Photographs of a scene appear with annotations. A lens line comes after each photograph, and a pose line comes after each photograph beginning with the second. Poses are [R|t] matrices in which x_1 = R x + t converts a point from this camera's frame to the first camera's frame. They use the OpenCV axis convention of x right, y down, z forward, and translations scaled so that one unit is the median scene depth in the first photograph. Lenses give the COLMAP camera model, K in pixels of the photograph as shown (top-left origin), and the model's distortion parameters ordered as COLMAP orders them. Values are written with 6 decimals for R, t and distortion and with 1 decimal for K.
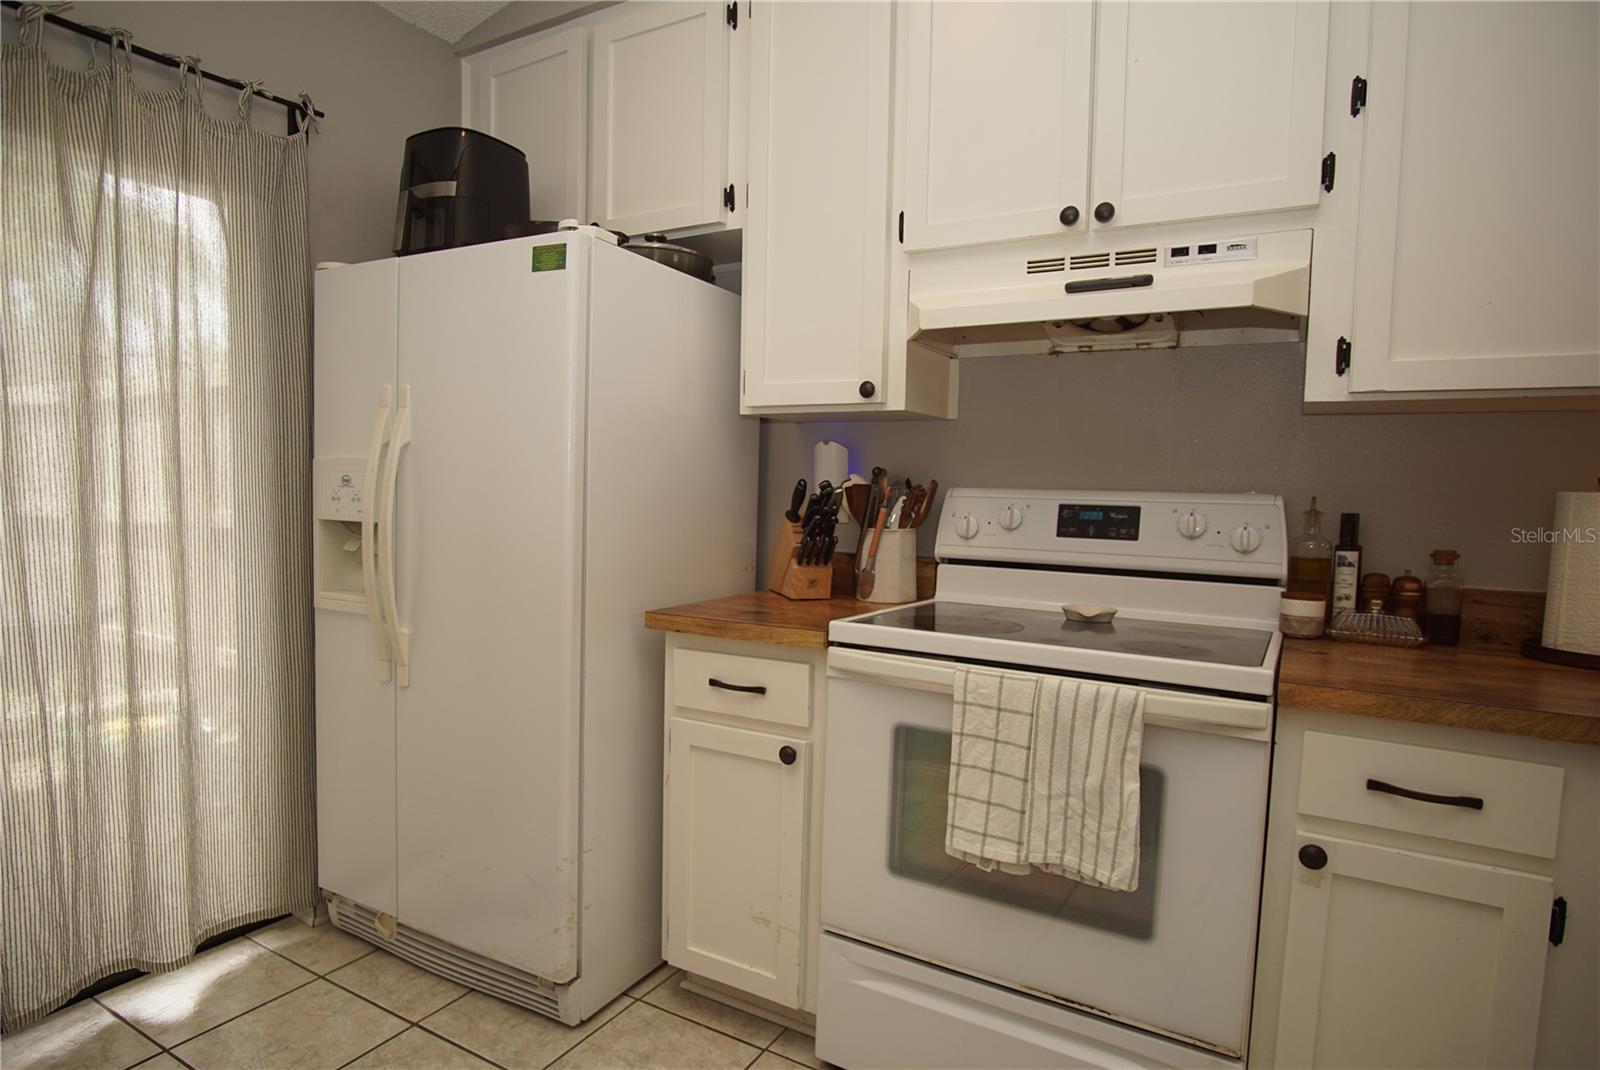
lens RADIAL K [[925.5, 0, 798.0], [0, 925.5, 551.0], [0, 0, 1]] dist [-0.001459, -0.001067]
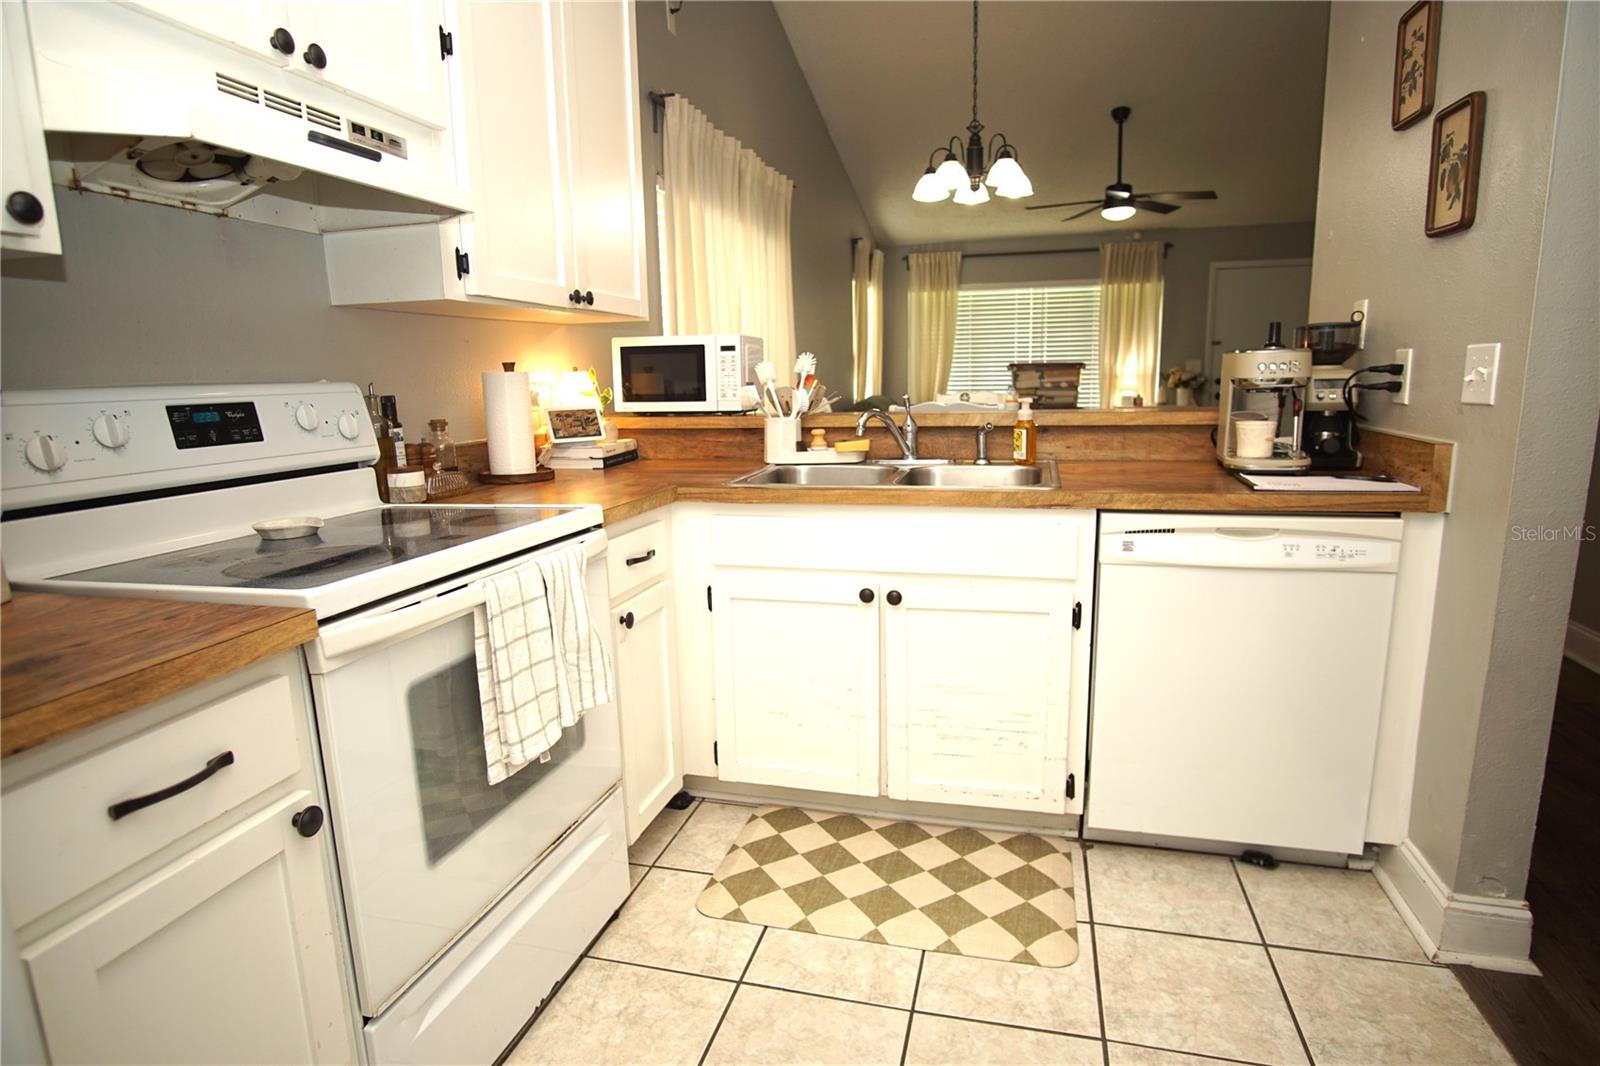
lens RADIAL K [[861.6, 0, 798.4], [0, 861.6, 535.8], [0, 0, 1]] dist [-0.008045, -0.001159]
pose [[-0.257411, -0.196286, 0.946156, -0.558794], [0.087773, 0.970354, 0.225186, -0.063522], [-0.962307, 0.141013, -0.232551, 0.721845]]
